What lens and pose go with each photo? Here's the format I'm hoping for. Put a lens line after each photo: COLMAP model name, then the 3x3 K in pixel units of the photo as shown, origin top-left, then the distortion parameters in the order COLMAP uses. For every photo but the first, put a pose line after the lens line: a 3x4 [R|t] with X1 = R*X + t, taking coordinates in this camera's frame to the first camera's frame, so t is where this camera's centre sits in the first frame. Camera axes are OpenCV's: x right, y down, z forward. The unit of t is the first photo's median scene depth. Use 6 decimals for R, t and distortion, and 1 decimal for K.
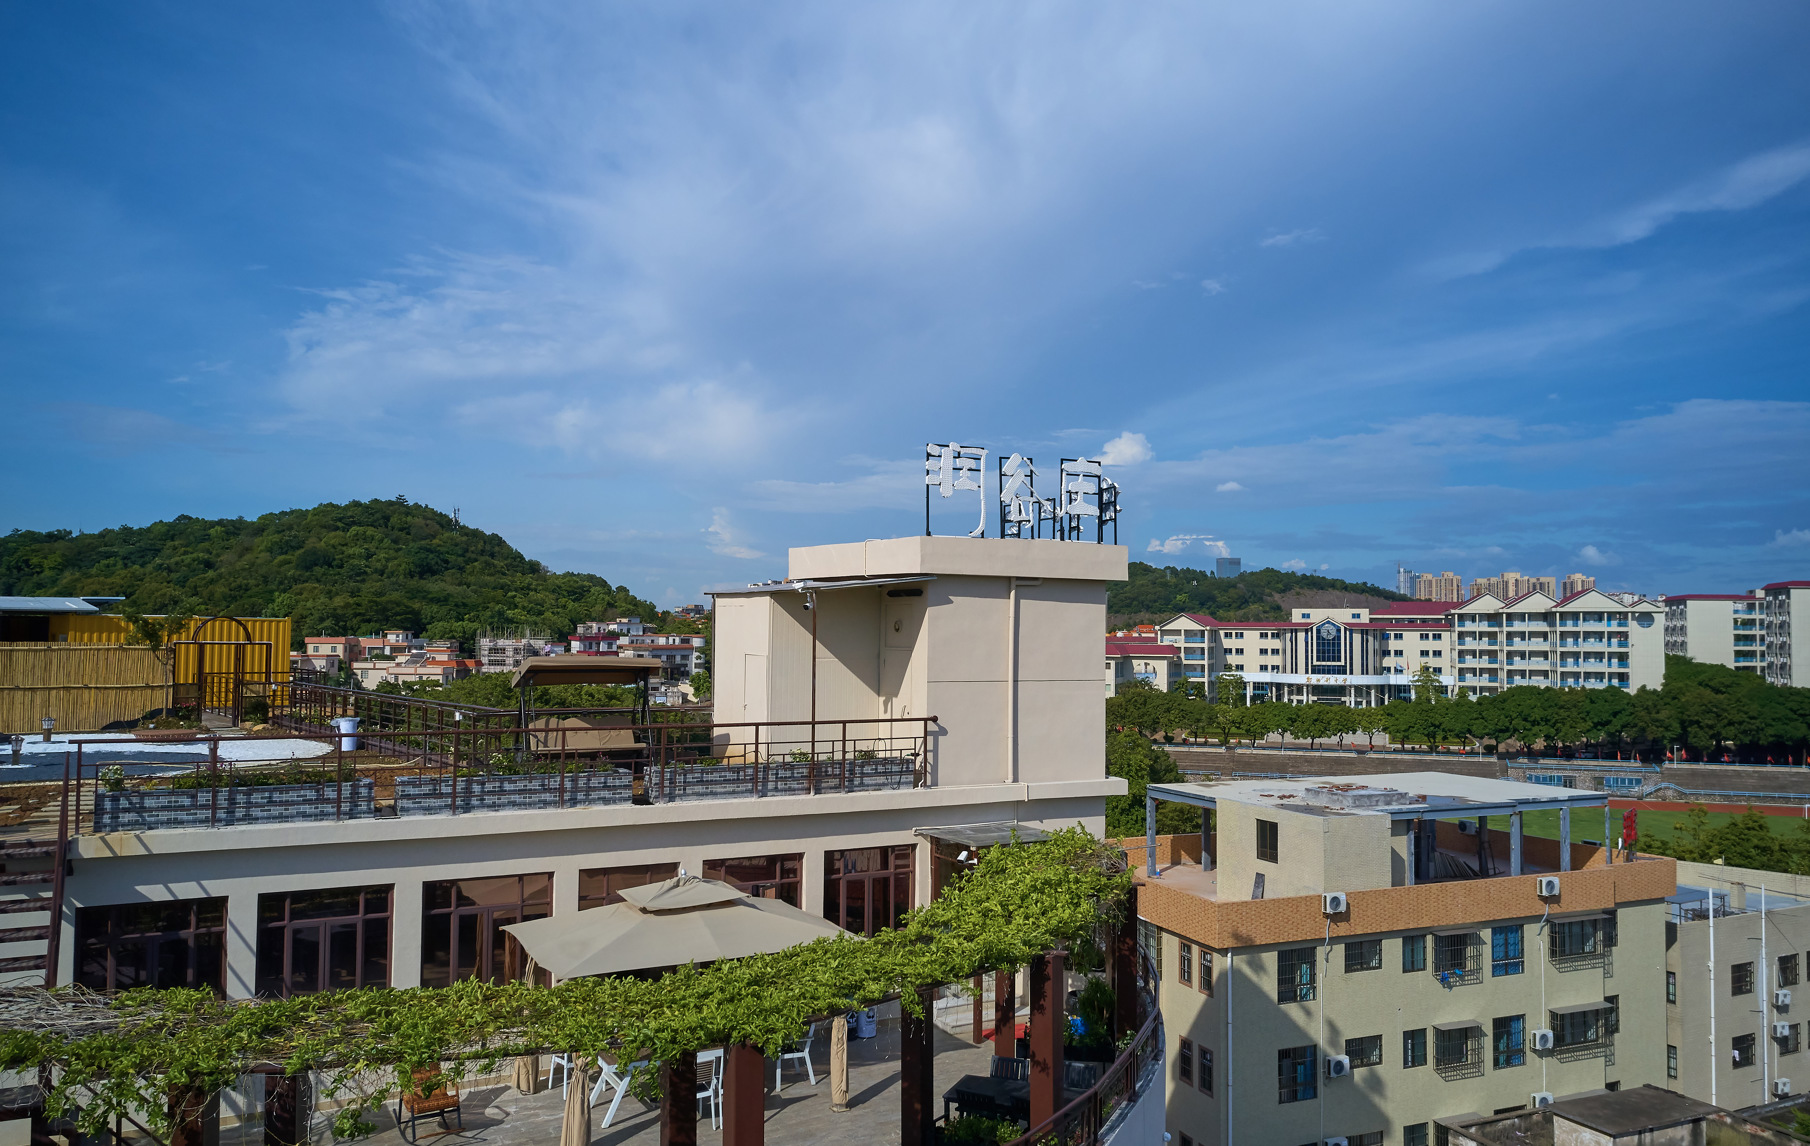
lens RADIAL K [[1388.5, 0, 764.2], [0, 1388.5, 574.4], [0, 0, 1]] dist [-0.012505, 0.001402]
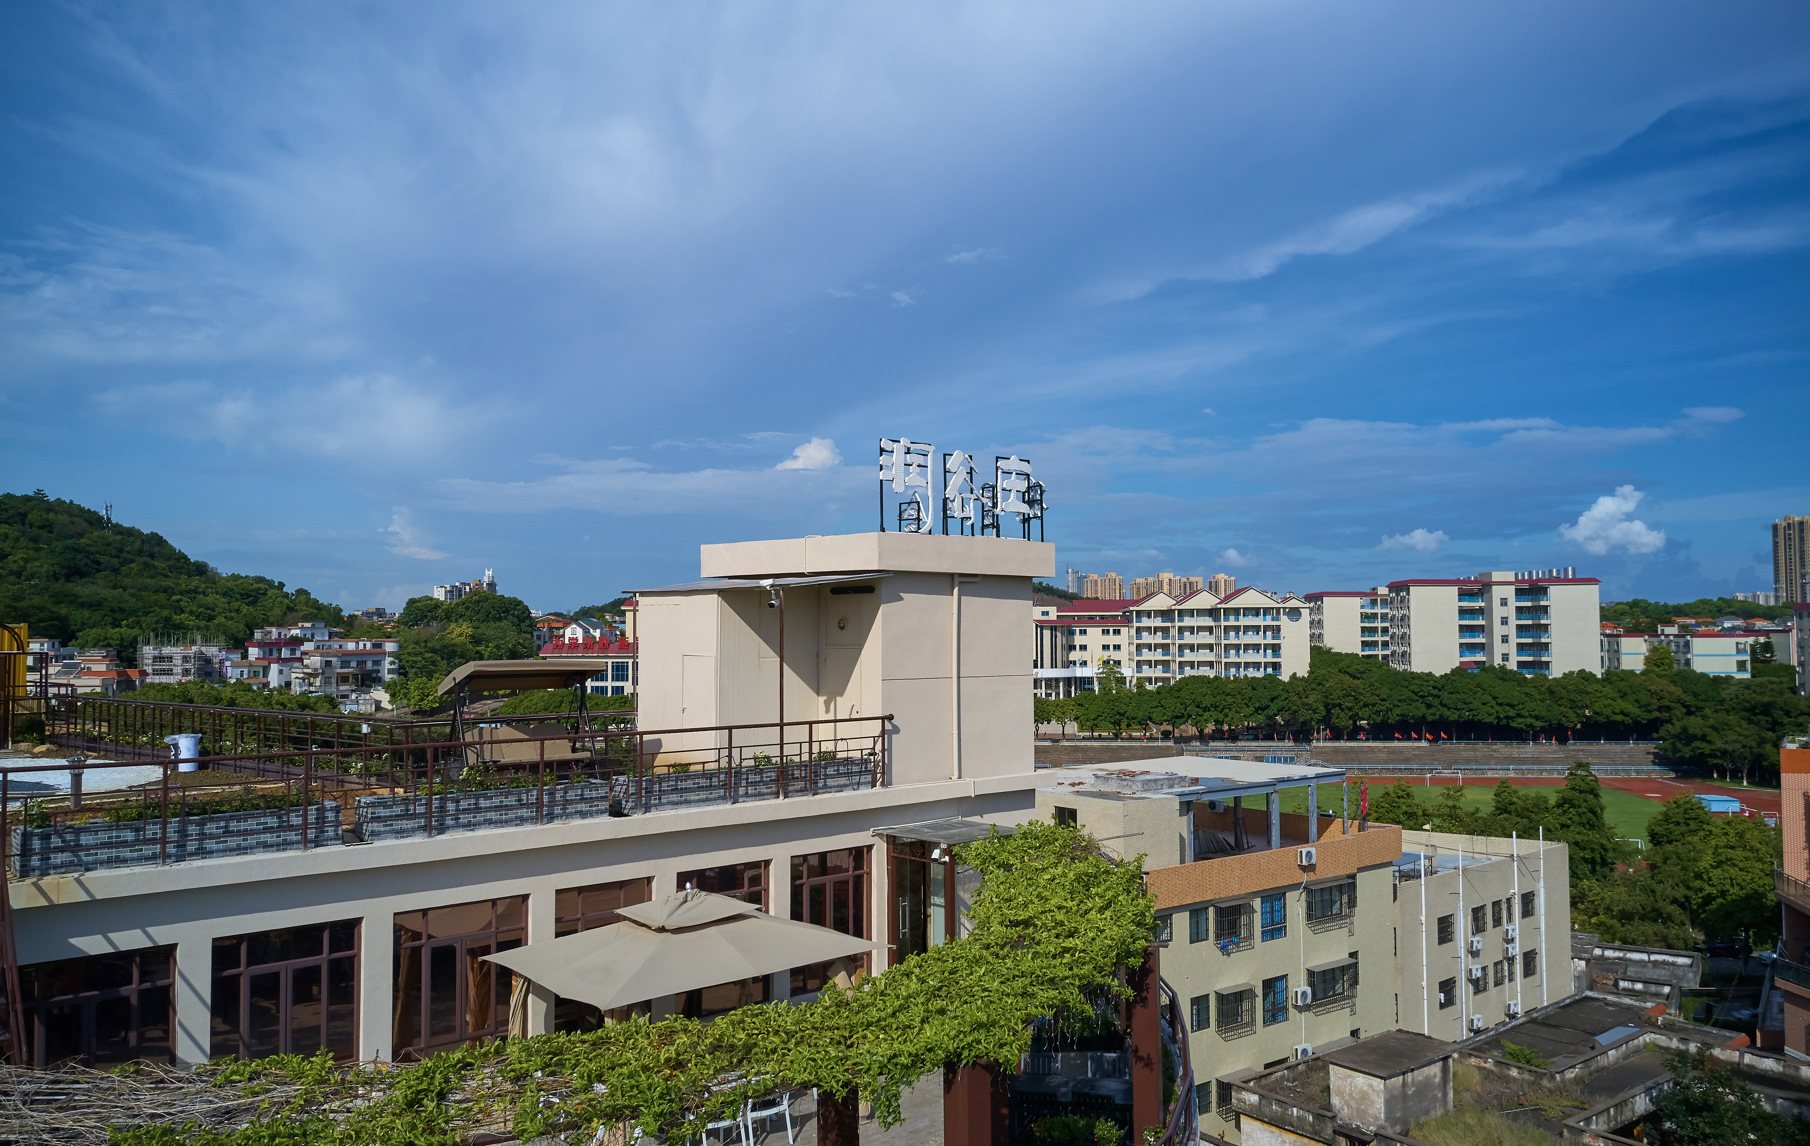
lens RADIAL K [[1388.5, 0, 764.2], [0, 1388.5, 574.4], [0, 0, 1]] dist [-0.012505, 0.001402]
pose [[0.970119, -0.001639, 0.242624, -0.108220], [0.001973, 0.999997, -0.001132, 0.001776], [-0.242621, 0.001577, 0.970120, 0.033104]]
